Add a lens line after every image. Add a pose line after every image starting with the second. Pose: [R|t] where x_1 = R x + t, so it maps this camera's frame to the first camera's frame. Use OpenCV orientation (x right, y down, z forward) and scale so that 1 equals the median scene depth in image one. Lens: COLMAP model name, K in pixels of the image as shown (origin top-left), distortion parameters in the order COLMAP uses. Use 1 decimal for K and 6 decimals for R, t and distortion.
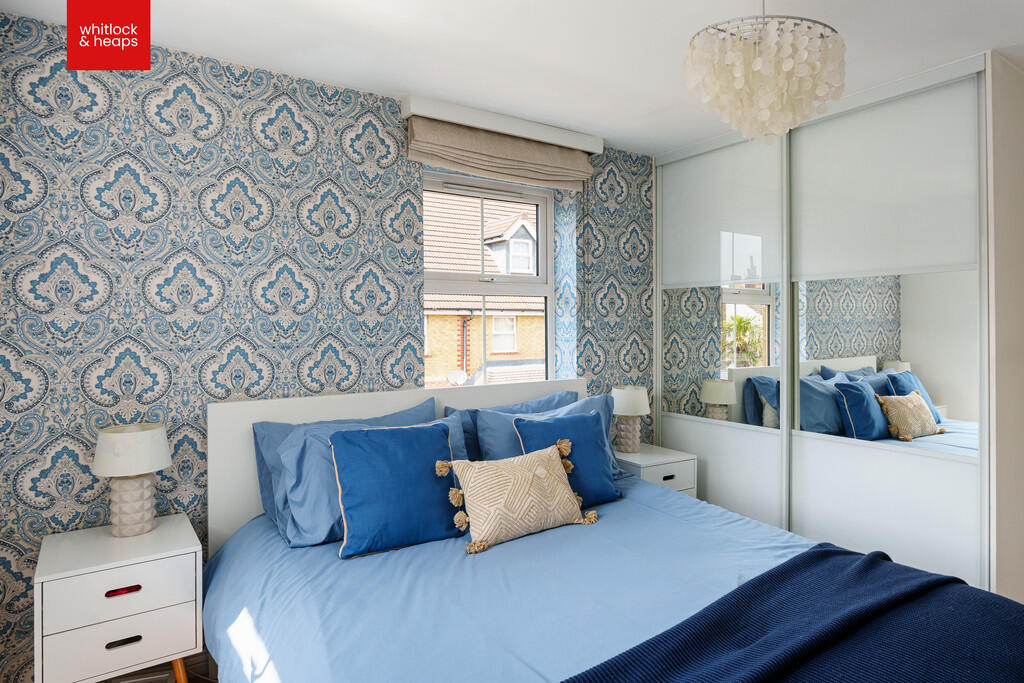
lens RADIAL K [[704.9, 0, 512.0], [0, 704.9, 325.6], [0, 0, 1]] dist [-0.008593, 0.000699]
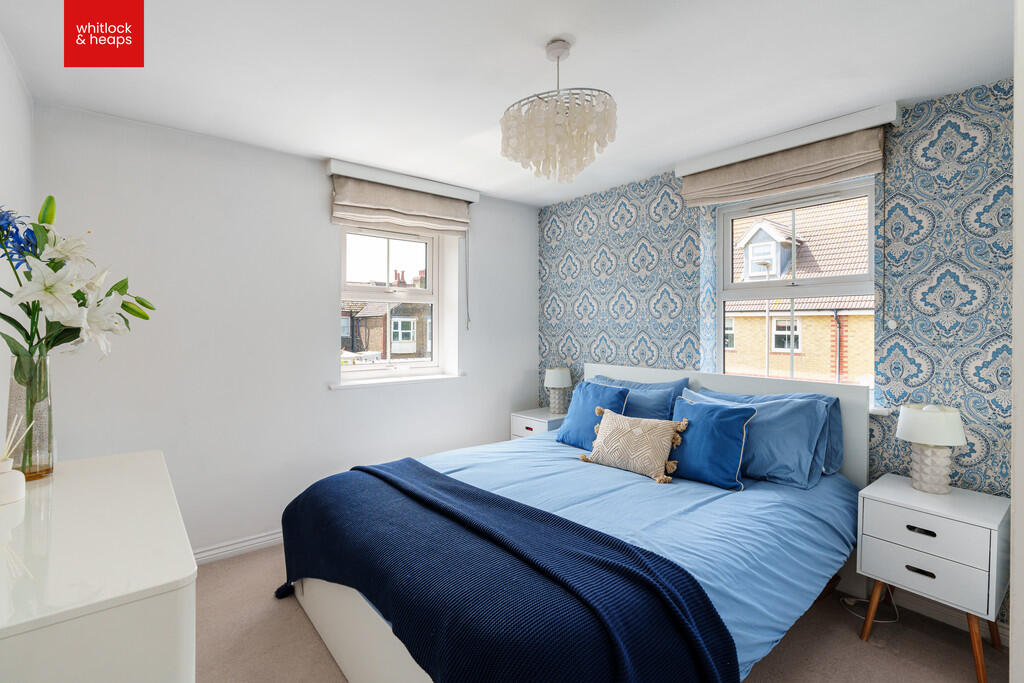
lens RADIAL K [[480.4, 0, 518.6], [0, 480.4, 325.5], [0, 0, 1]] dist [-0.000356, 0.000496]
pose [[0.018207, 0.003927, -0.999827, 0.649725], [-0.002574, 0.999989, 0.003880, -0.002504], [0.999831, 0.002502, 0.018216, 0.518736]]
